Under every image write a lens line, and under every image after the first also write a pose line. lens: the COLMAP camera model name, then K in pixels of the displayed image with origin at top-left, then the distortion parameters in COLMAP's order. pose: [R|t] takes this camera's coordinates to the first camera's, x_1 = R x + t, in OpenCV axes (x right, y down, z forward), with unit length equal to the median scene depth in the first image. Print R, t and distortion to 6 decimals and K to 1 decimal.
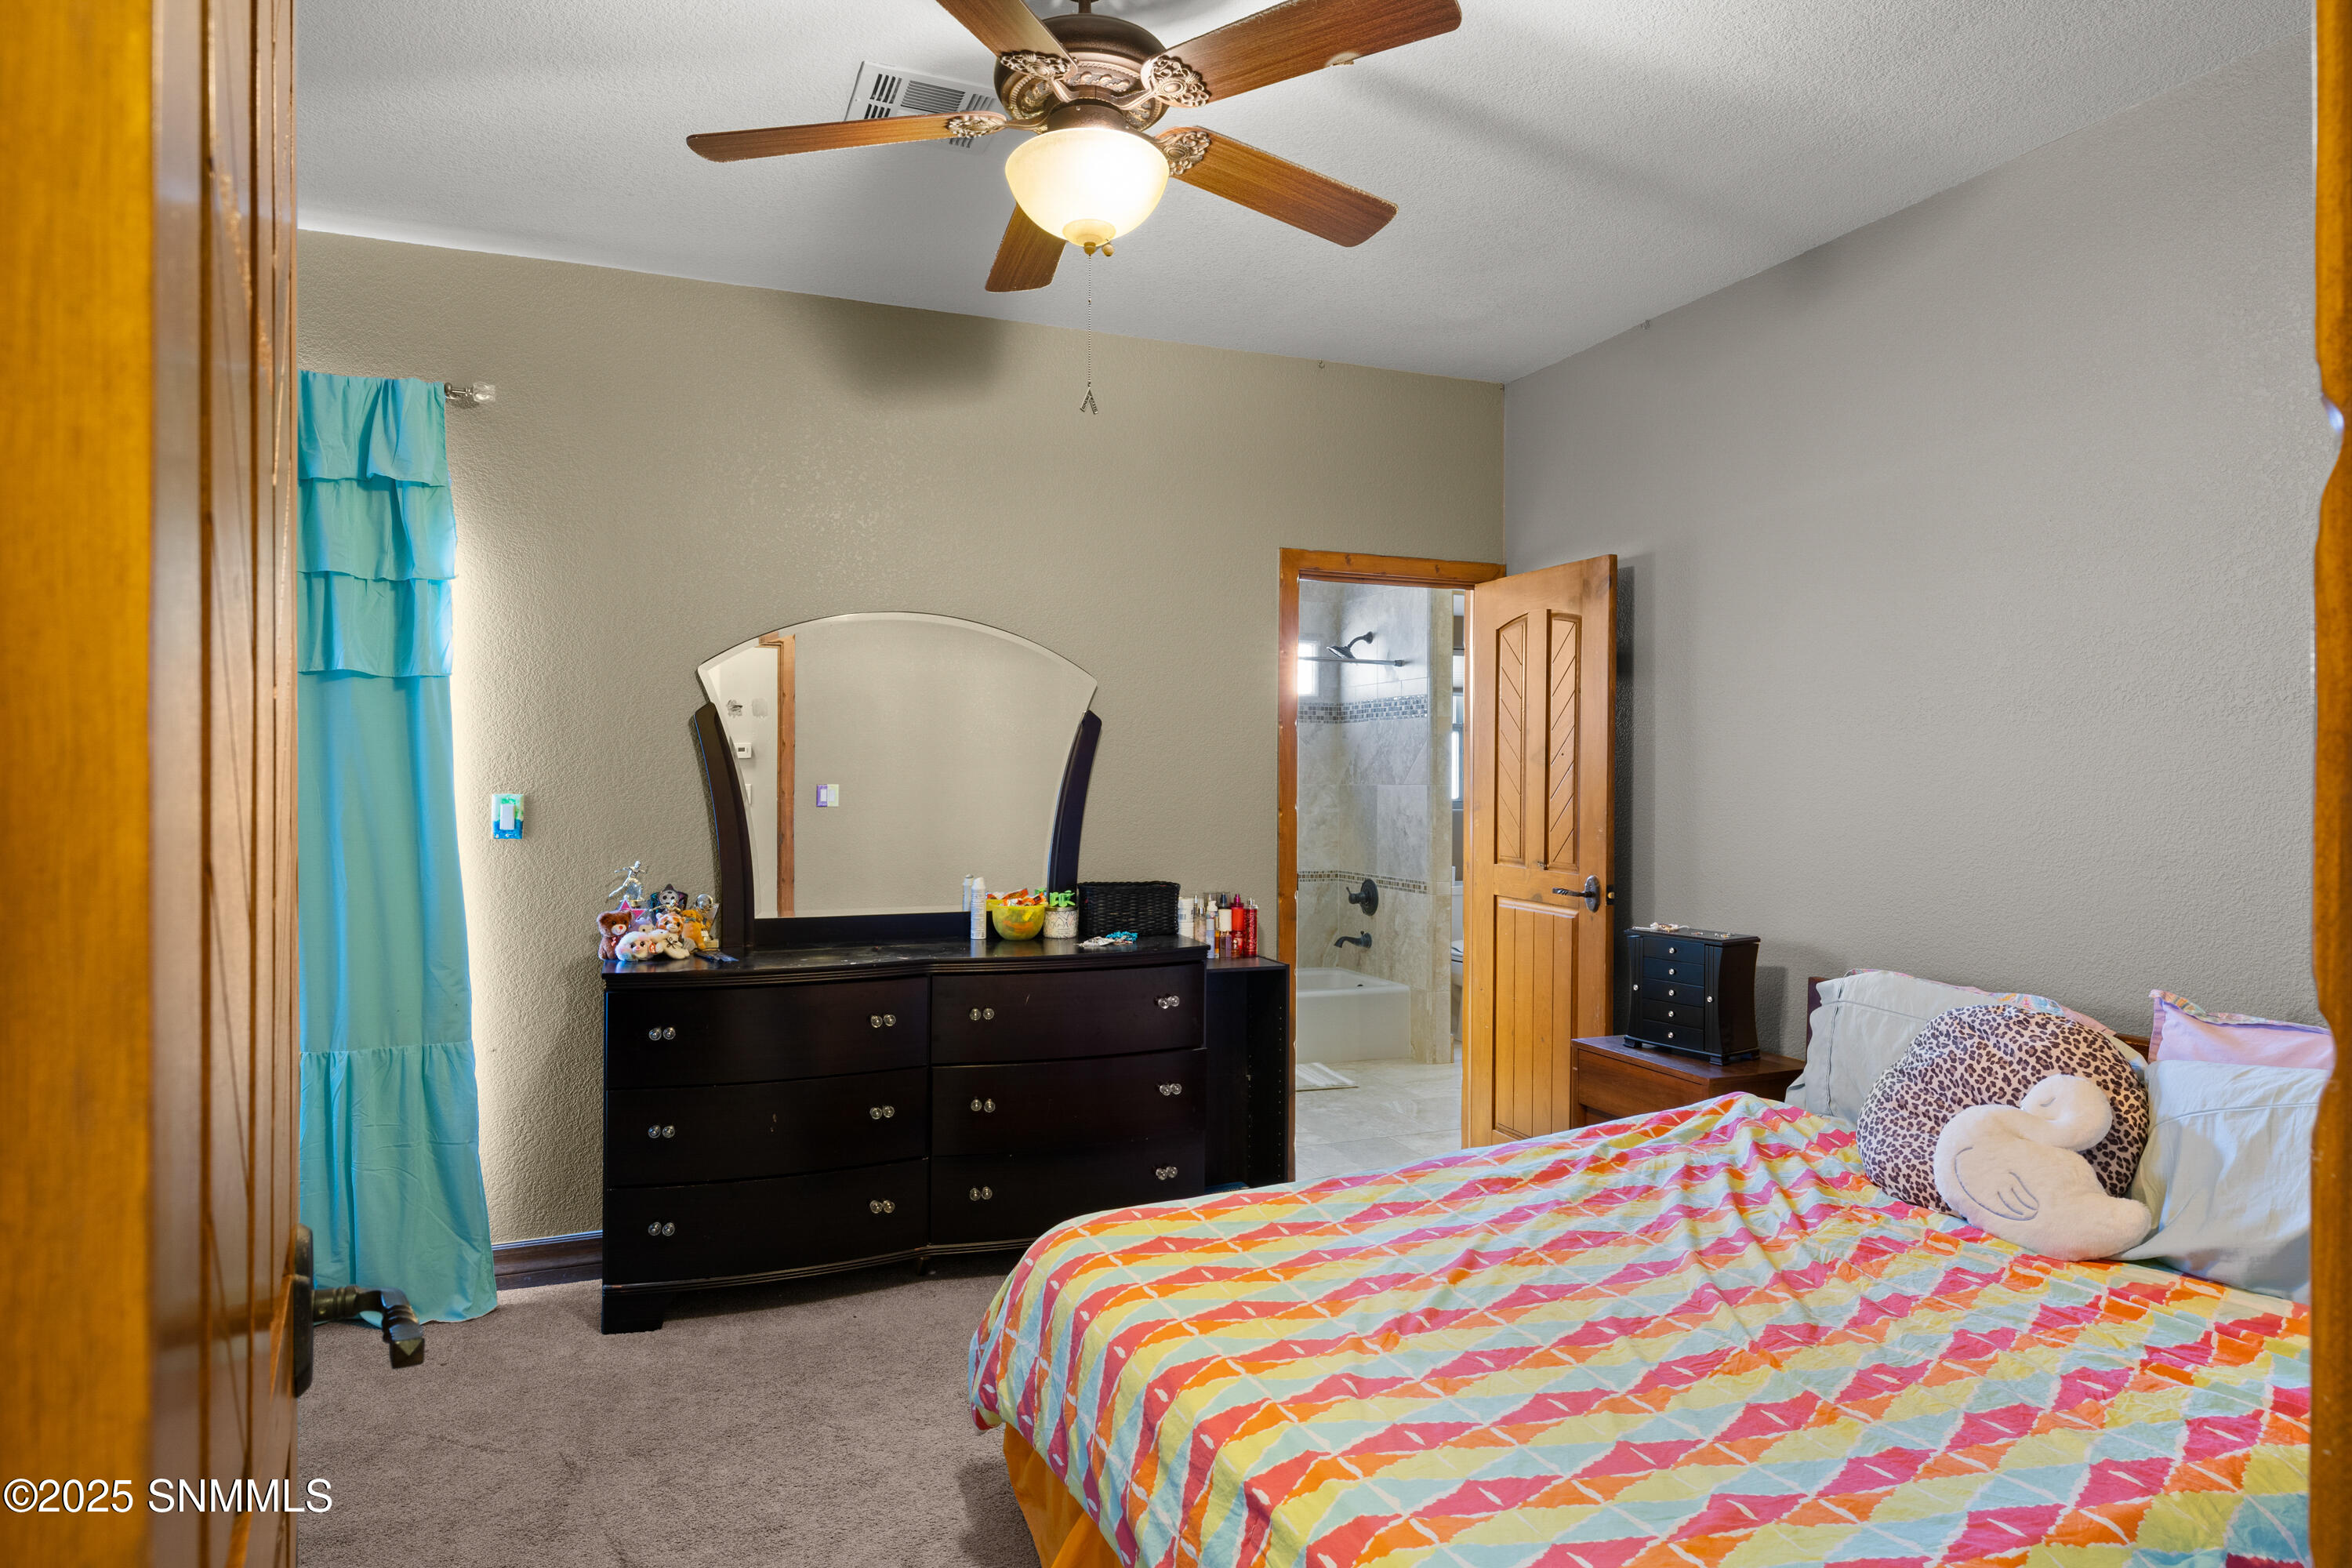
lens RADIAL K [[1360.9, 0, 1175.2], [0, 1360.9, 786.1], [0, 0, 1]] dist [-0.000521, -0.000003]
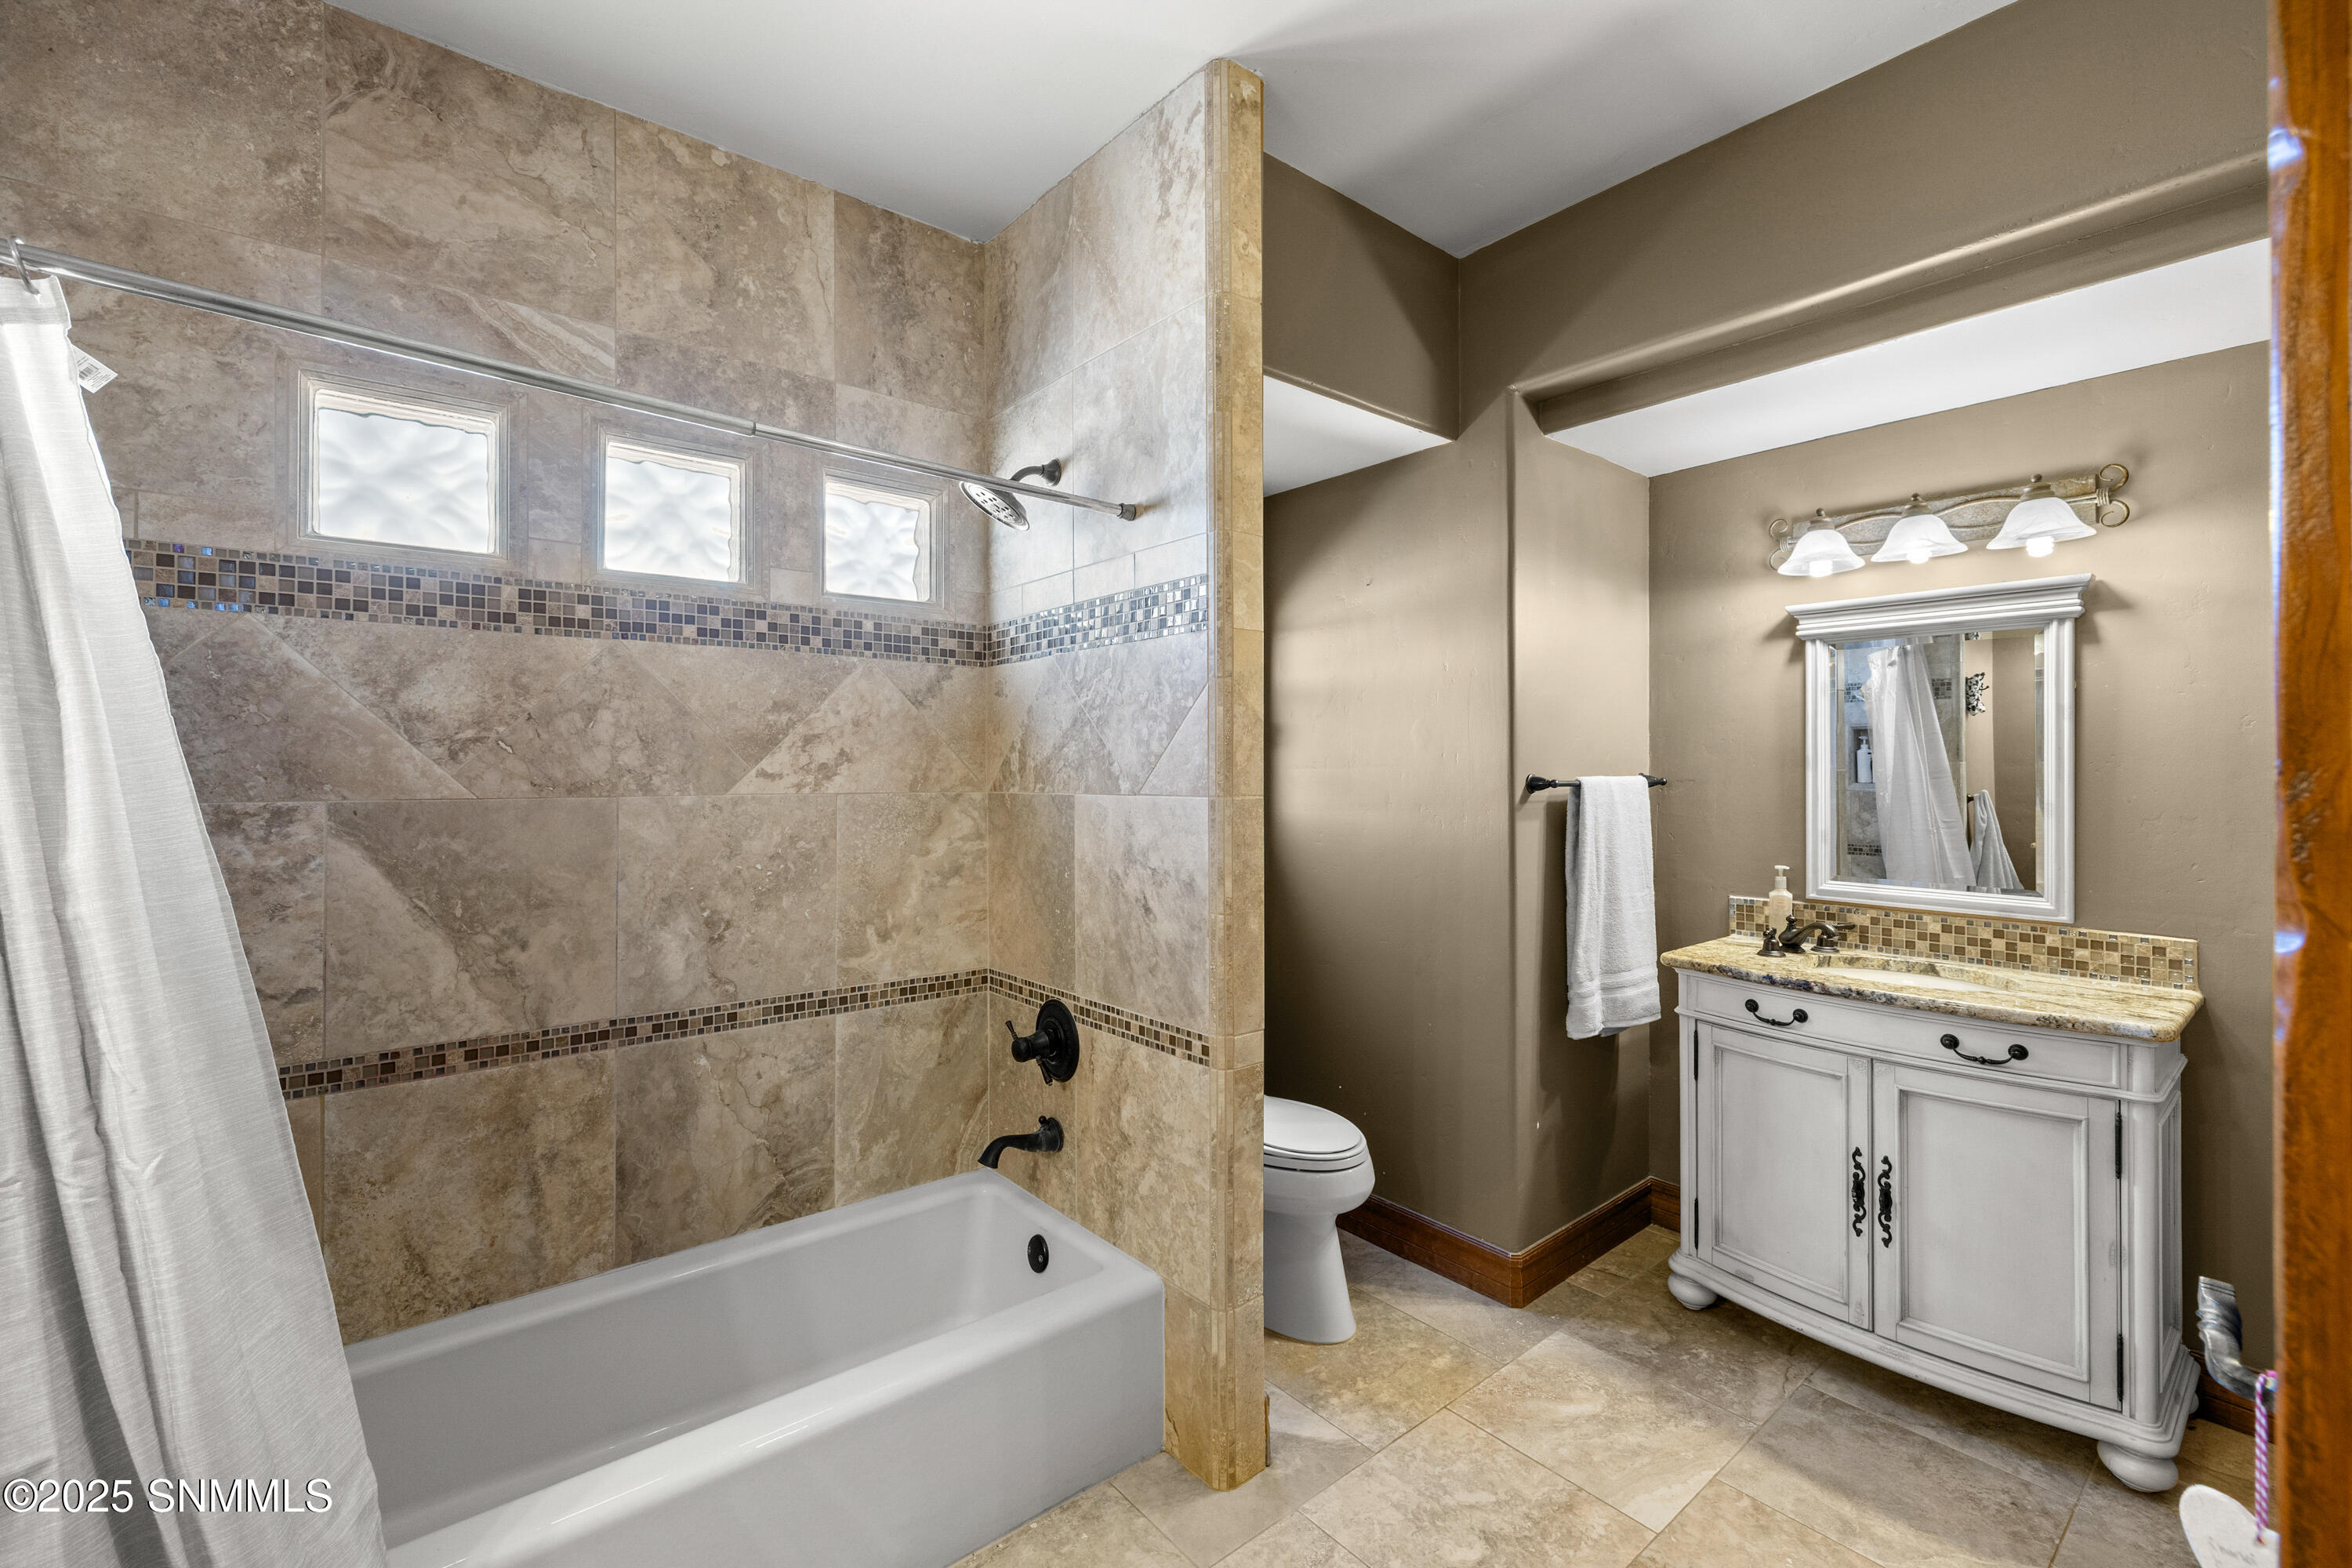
lens RADIAL K [[1011.4, 0, 1178.0], [0, 1011.4, 778.4], [0, 0, 1]] dist [-0.000521, -0.000004]
pose [[0.953462, -0.004434, 0.301481, 0.080002], [0.005042, 0.999987, -0.001240, -0.005588], [-0.301471, 0.002702, 0.953471, 0.668917]]
